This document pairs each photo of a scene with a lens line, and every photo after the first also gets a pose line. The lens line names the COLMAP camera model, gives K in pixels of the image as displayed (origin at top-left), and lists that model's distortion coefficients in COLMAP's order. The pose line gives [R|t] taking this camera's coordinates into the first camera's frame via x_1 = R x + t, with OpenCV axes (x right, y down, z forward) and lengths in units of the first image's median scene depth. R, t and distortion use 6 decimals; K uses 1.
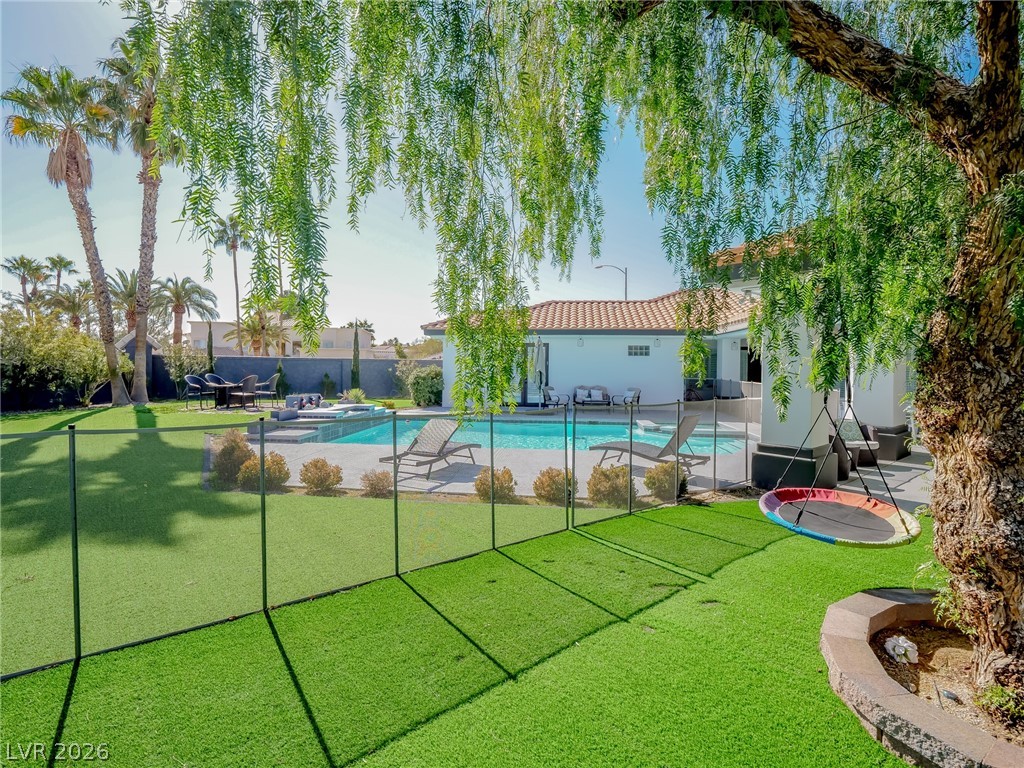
lens RADIAL K [[494.2, 0, 508.3], [0, 494.2, 386.6], [0, 0, 1]] dist [-0.016922, 0.001236]
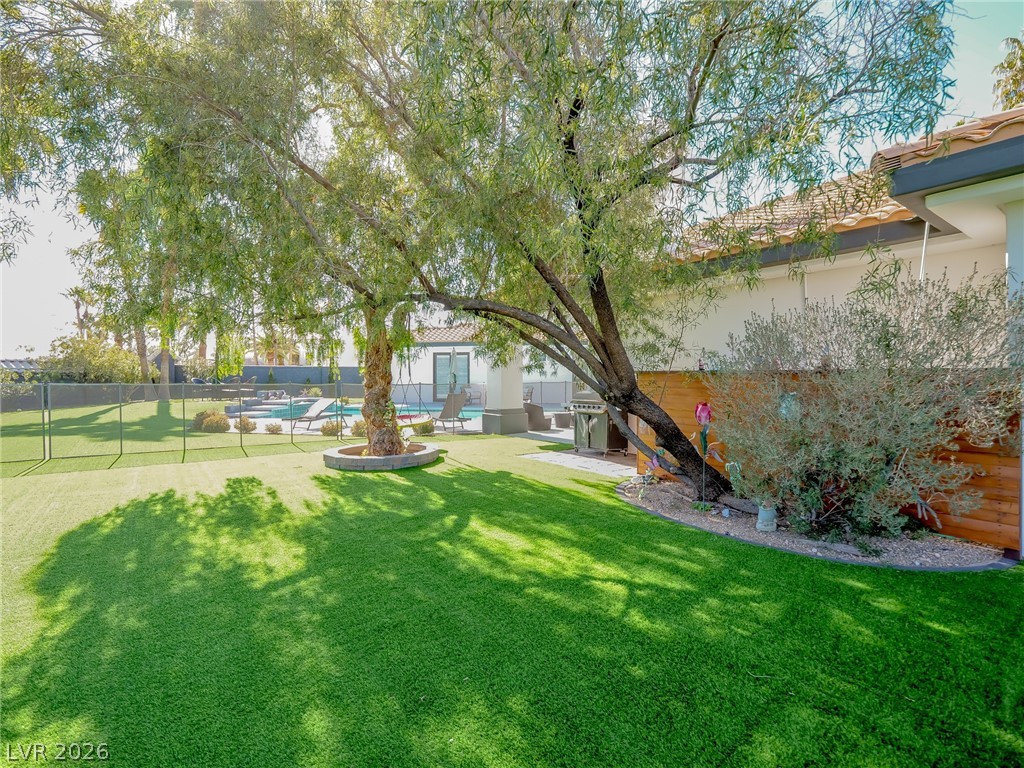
lens RADIAL K [[494.2, 0, 516.4], [0, 494.2, 380.7], [0, 0, 1]] dist [-0.016922, 0.001236]
pose [[0.999075, -0.011734, -0.041358, 0.317230], [0.010564, 0.999541, -0.028395, 0.030713], [0.041672, 0.027932, 0.998741, -0.363213]]
